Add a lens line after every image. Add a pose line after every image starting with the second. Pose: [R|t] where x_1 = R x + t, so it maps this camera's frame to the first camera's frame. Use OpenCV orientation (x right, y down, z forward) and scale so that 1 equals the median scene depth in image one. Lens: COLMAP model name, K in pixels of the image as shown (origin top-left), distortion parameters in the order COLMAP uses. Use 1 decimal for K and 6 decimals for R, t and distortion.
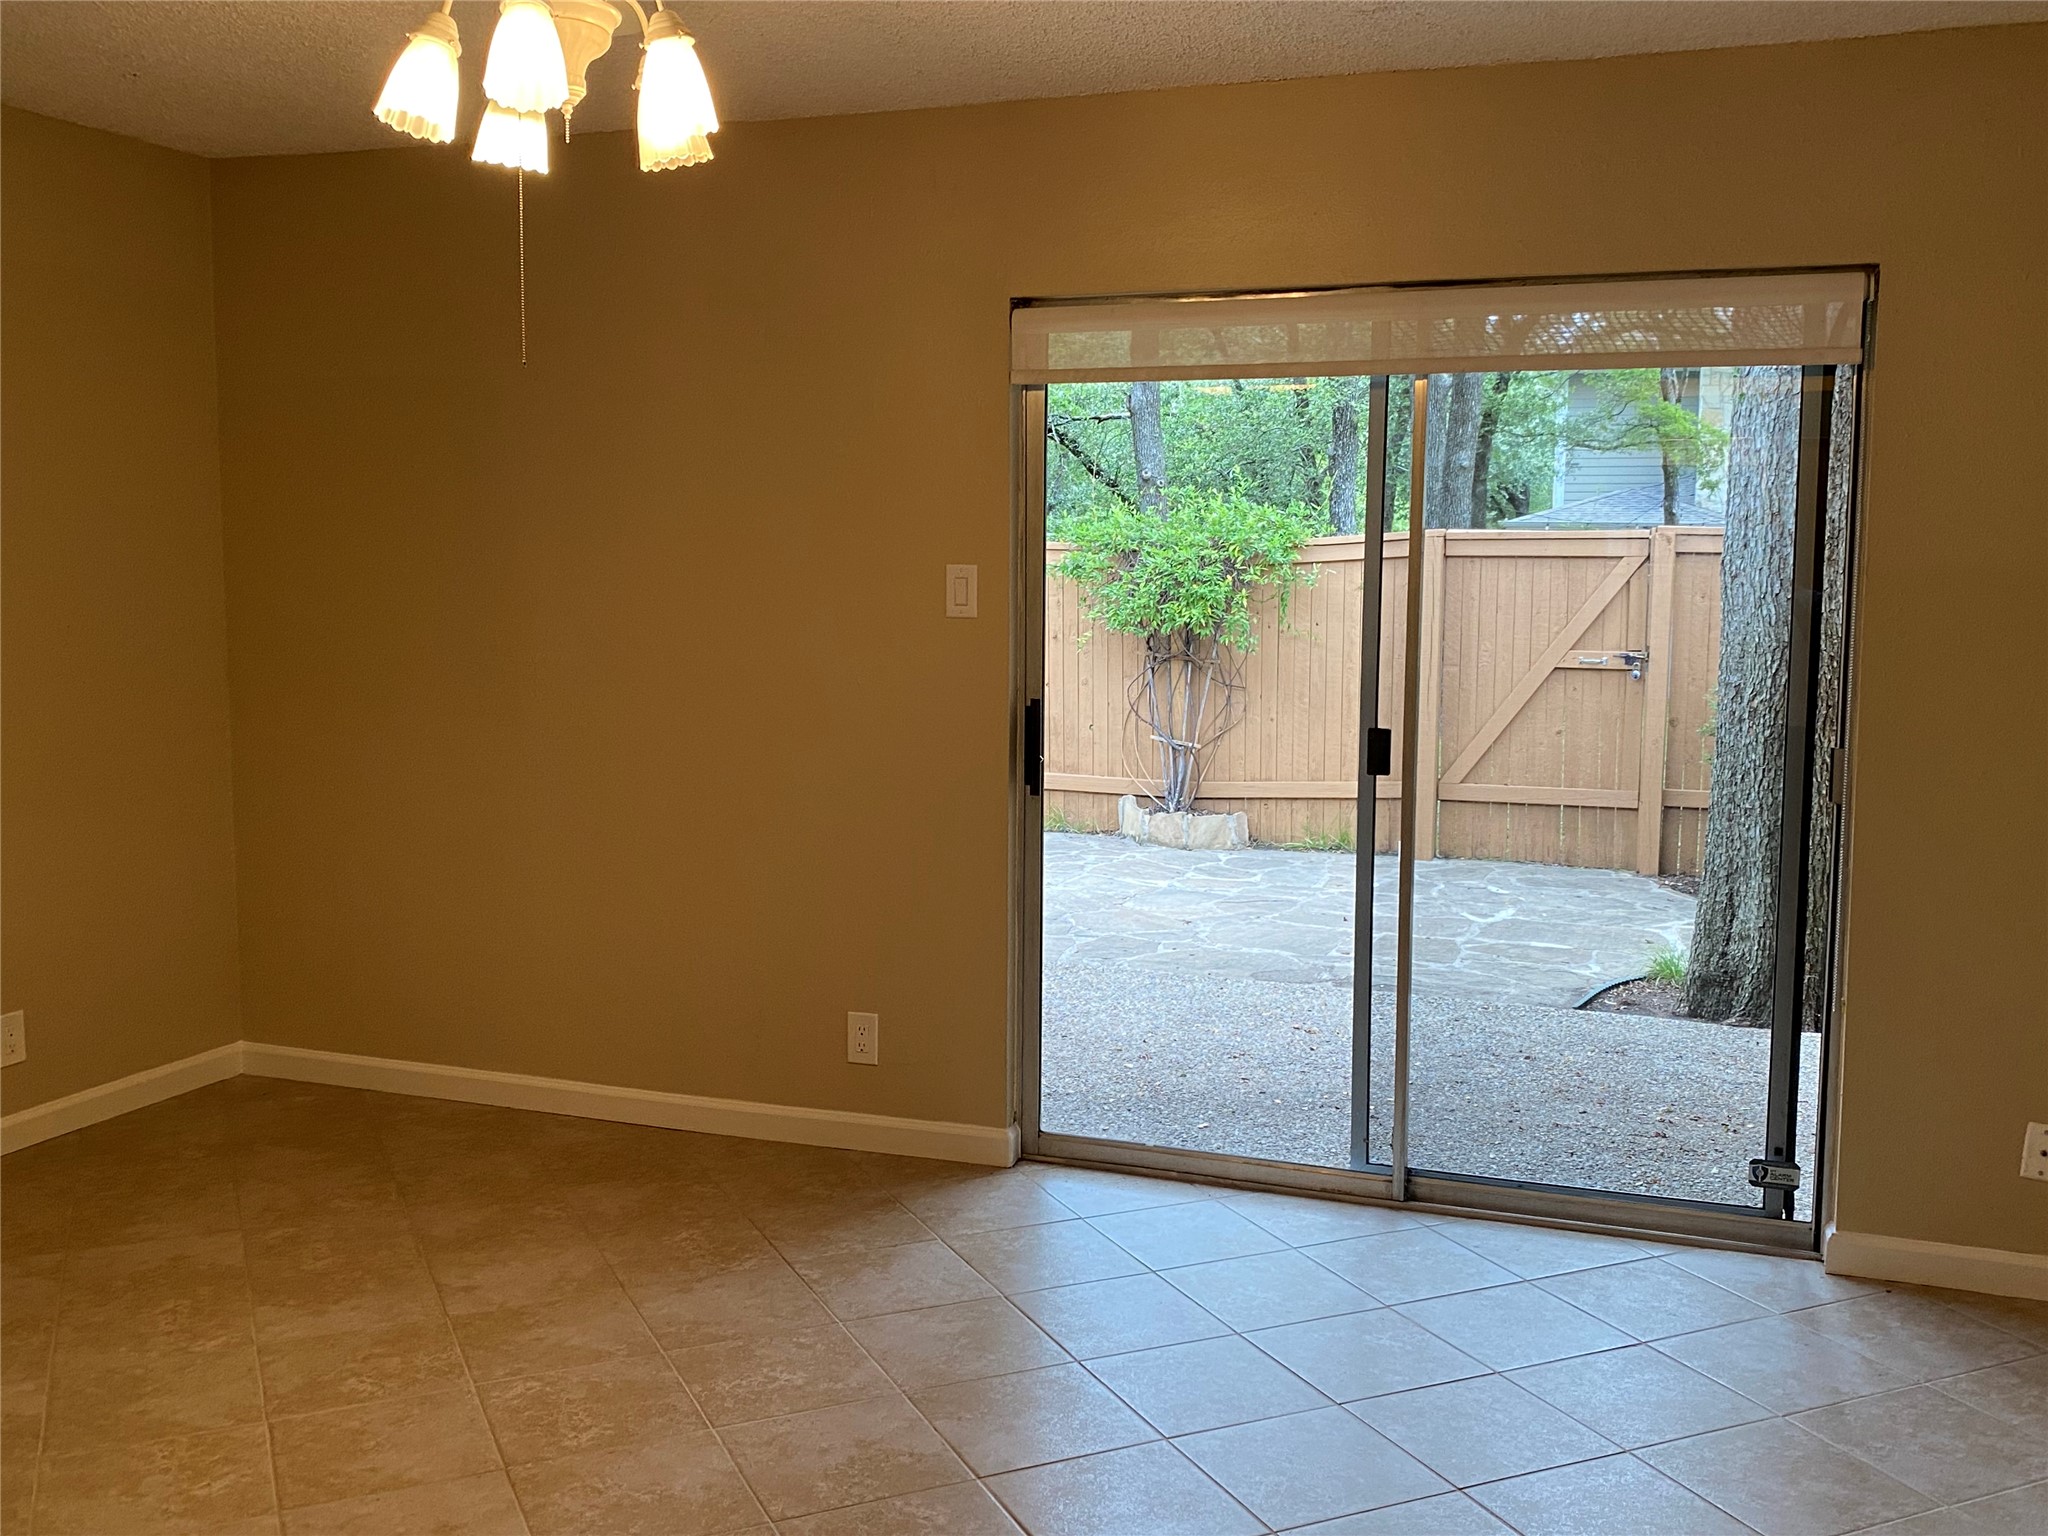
lens RADIAL K [[1917.0, 0, 1027.6], [0, 1917.0, 754.8], [0, 0, 1]] dist [0.016802, 0.000000]
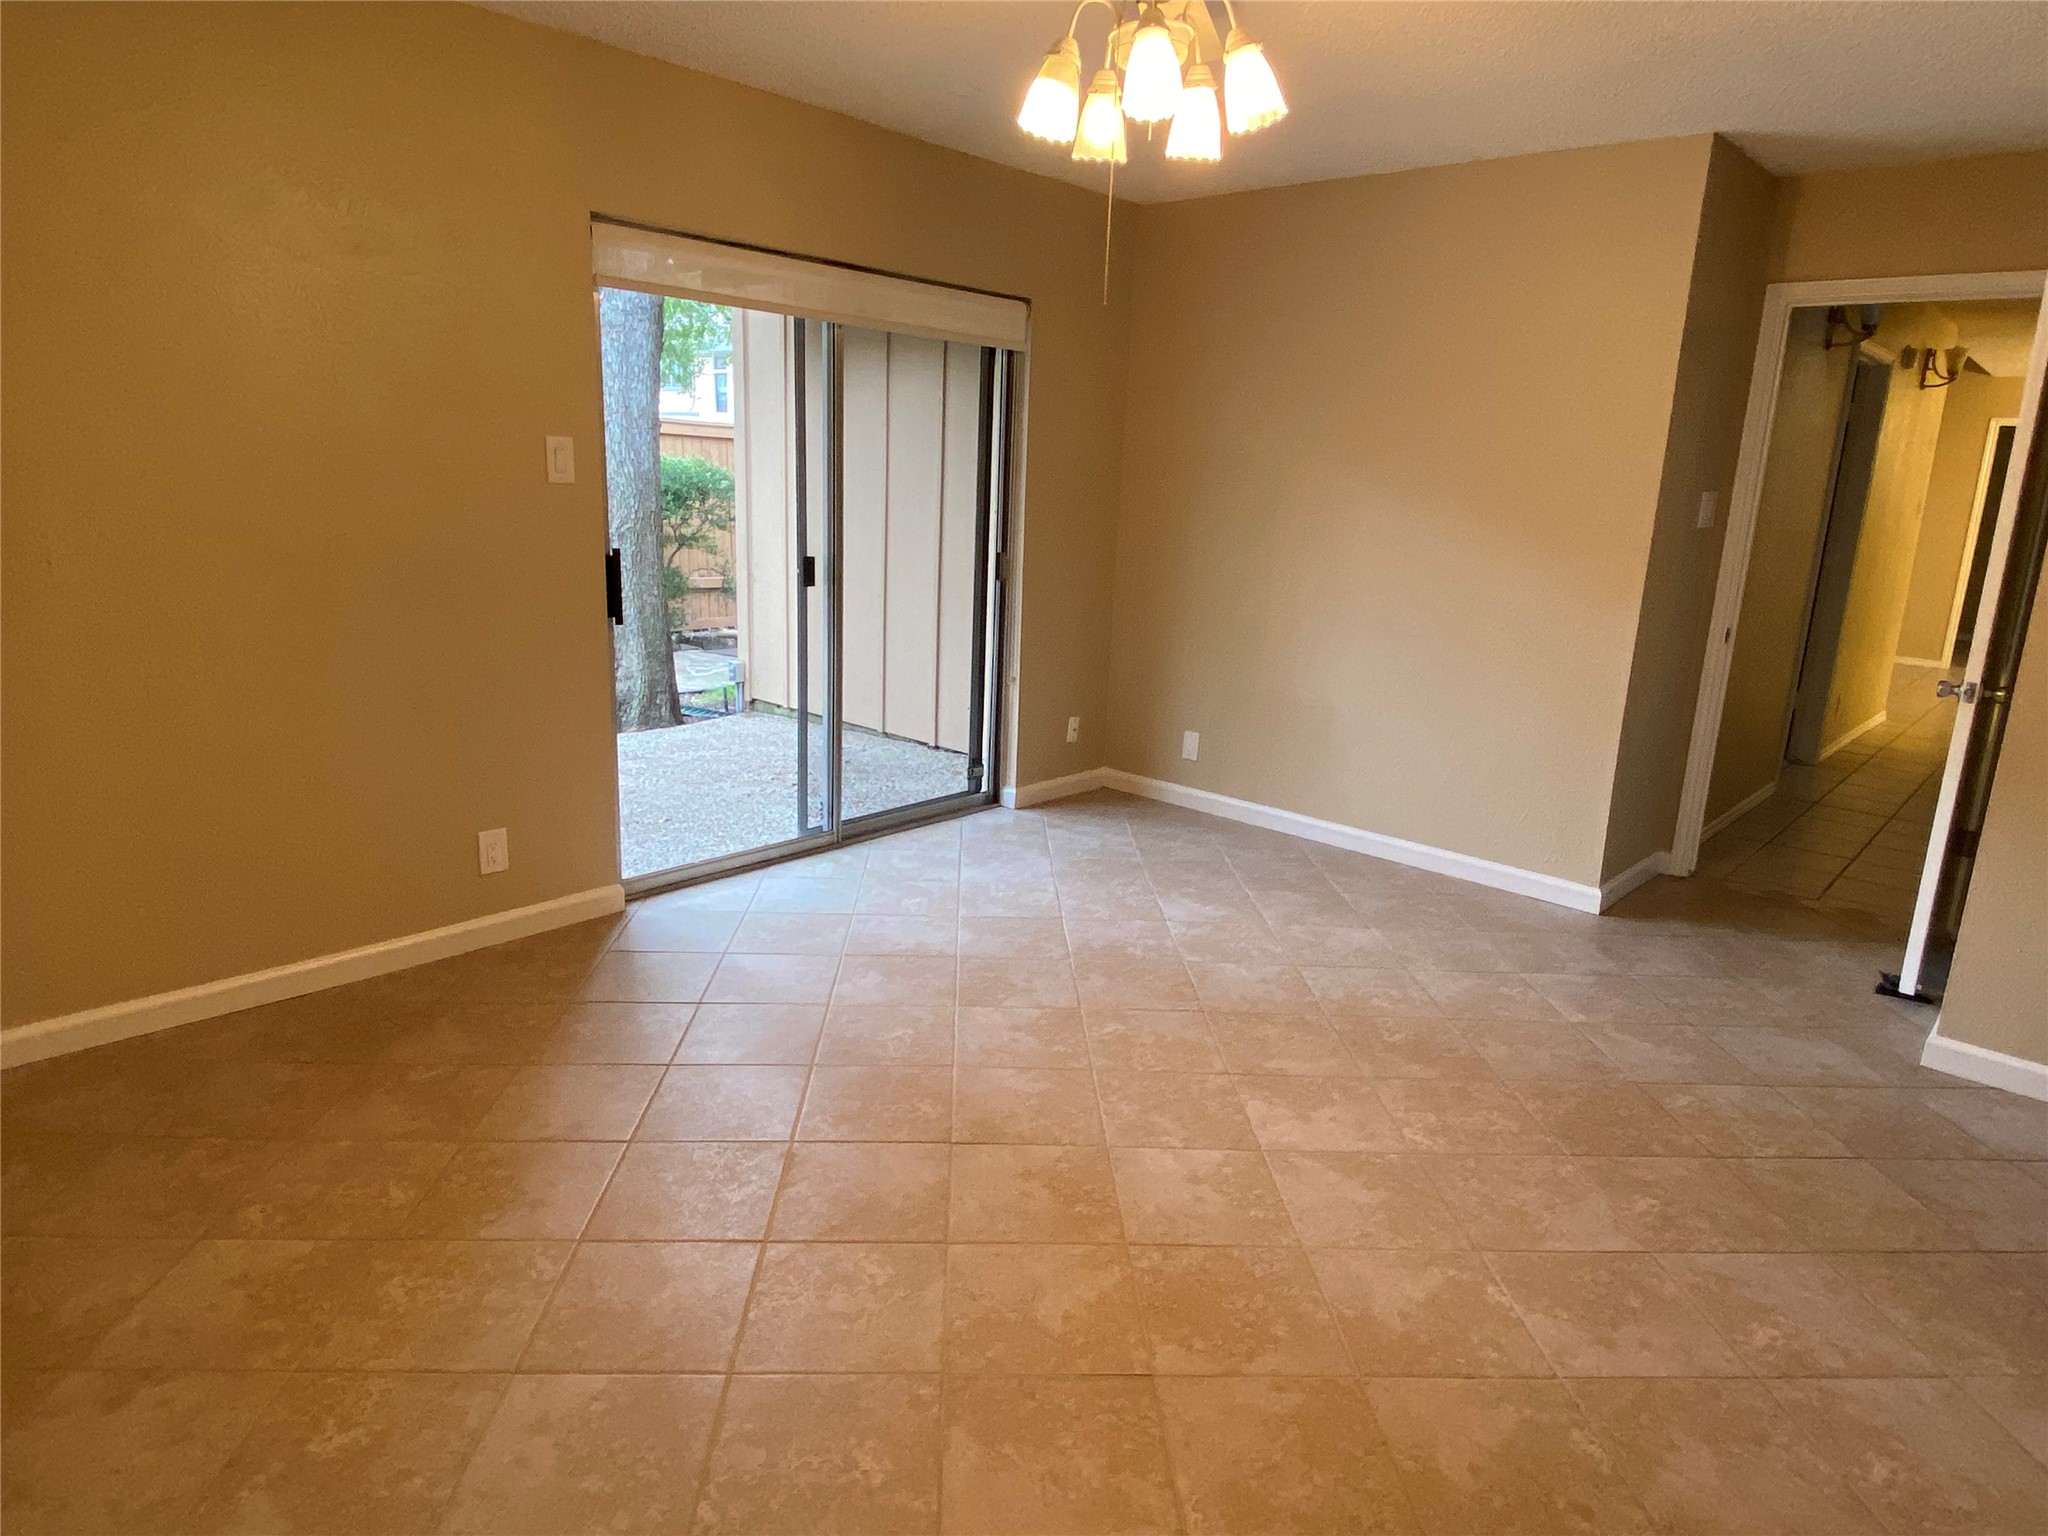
lens RADIAL K [[1242.1, 0, 1012.9], [0, 1242.1, 770.8], [0, 0, 1]] dist [0.031313, -0.012864]
pose [[0.371657, -0.215760, 0.902950, -0.721054], [0.055784, 0.976051, 0.210267, -0.047434], [-0.926693, -0.027777, 0.374792, 0.467857]]
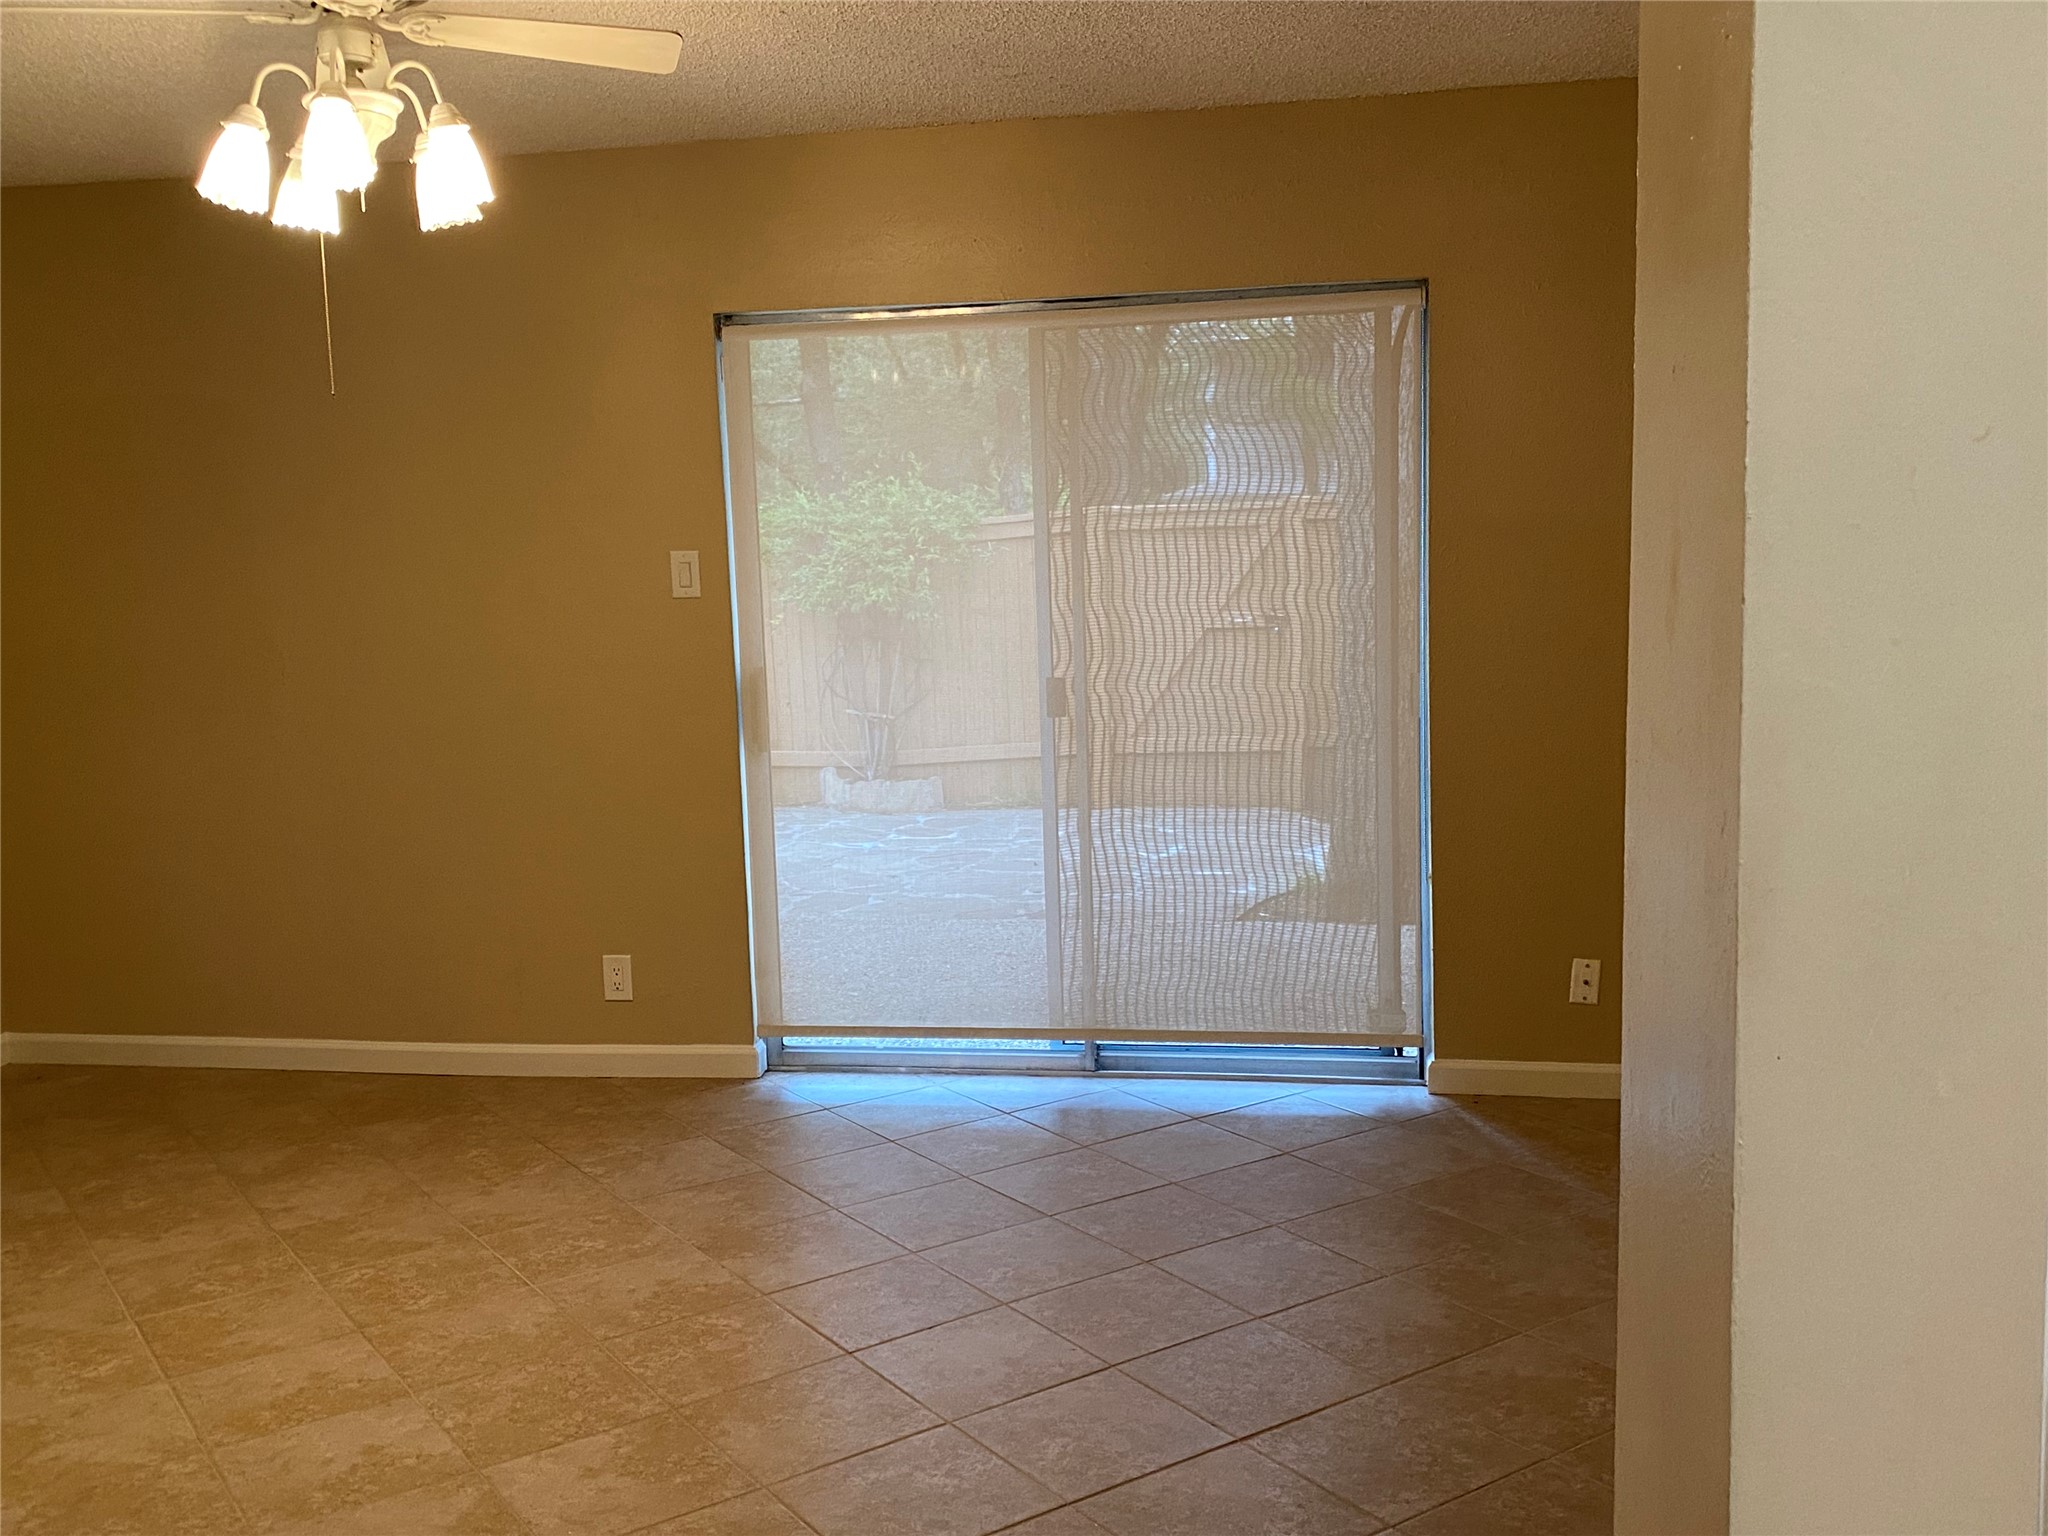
lens RADIAL K [[1917.0, 0, 1031.9], [0, 1917.0, 783.1], [0, 0, 1]] dist [0.016802, 0.000000]
pose [[0.984692, -0.059232, 0.163932, -0.027992], [0.055503, 0.998087, 0.027237, 0.019157], [-0.165232, -0.017721, 0.986096, -0.166636]]
